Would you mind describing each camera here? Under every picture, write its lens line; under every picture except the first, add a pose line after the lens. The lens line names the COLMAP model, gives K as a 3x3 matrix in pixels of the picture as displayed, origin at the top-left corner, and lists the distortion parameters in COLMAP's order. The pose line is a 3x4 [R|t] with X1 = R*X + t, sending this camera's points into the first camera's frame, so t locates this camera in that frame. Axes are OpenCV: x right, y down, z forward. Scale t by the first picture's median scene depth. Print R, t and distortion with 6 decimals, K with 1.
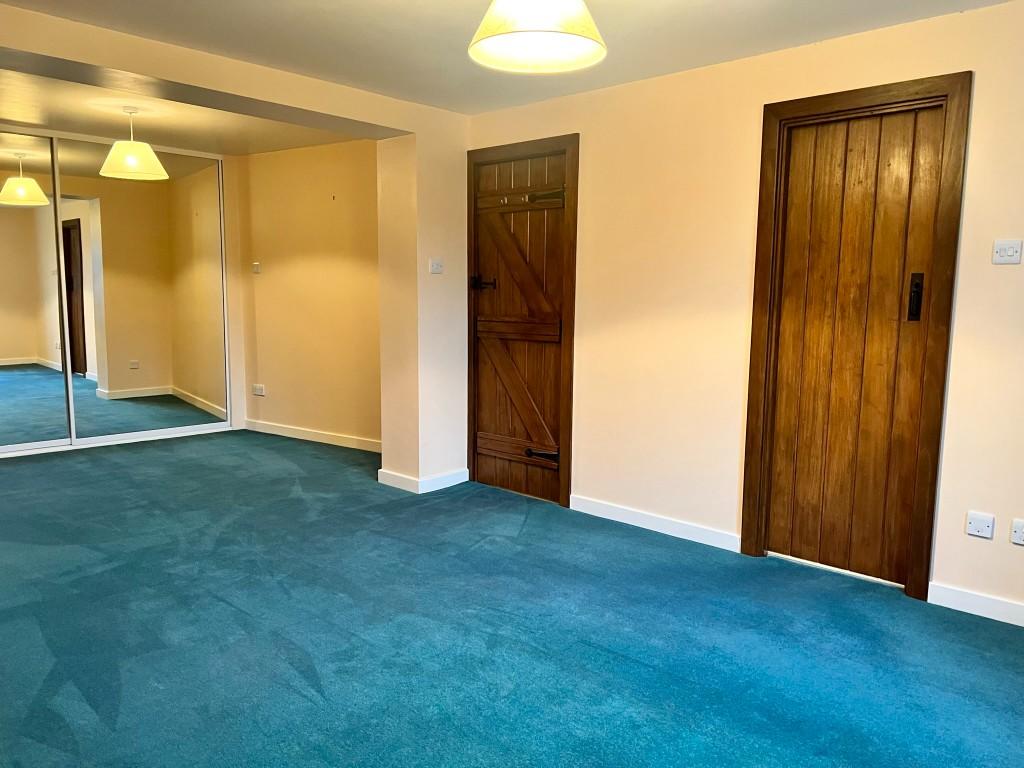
lens RADIAL K [[767.6, 0, 513.9], [0, 767.6, 384.4], [0, 0, 1]] dist [0.040489, -0.033417]
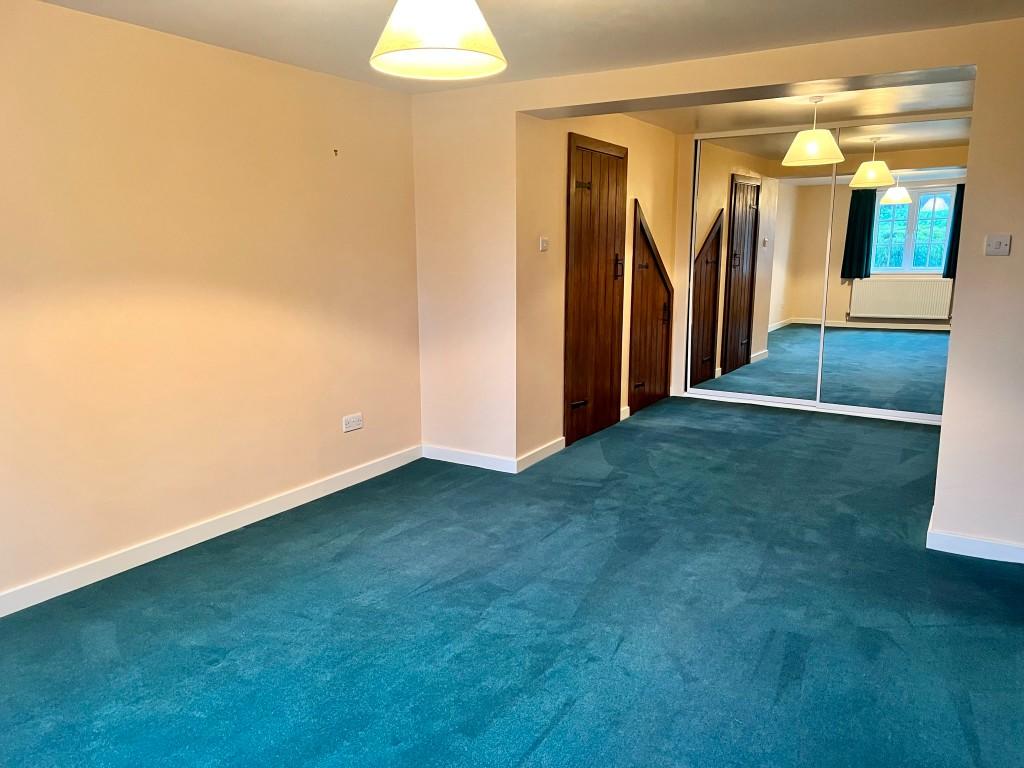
lens RADIAL K [[767.6, 0, 513.5], [0, 767.6, 382.0], [0, 0, 1]] dist [0.040489, -0.033417]
pose [[0.217686, 0.164576, -0.962044, 0.537672], [-0.119681, 0.982744, 0.141036, -0.083594], [0.968653, 0.084436, 0.233626, 0.438181]]
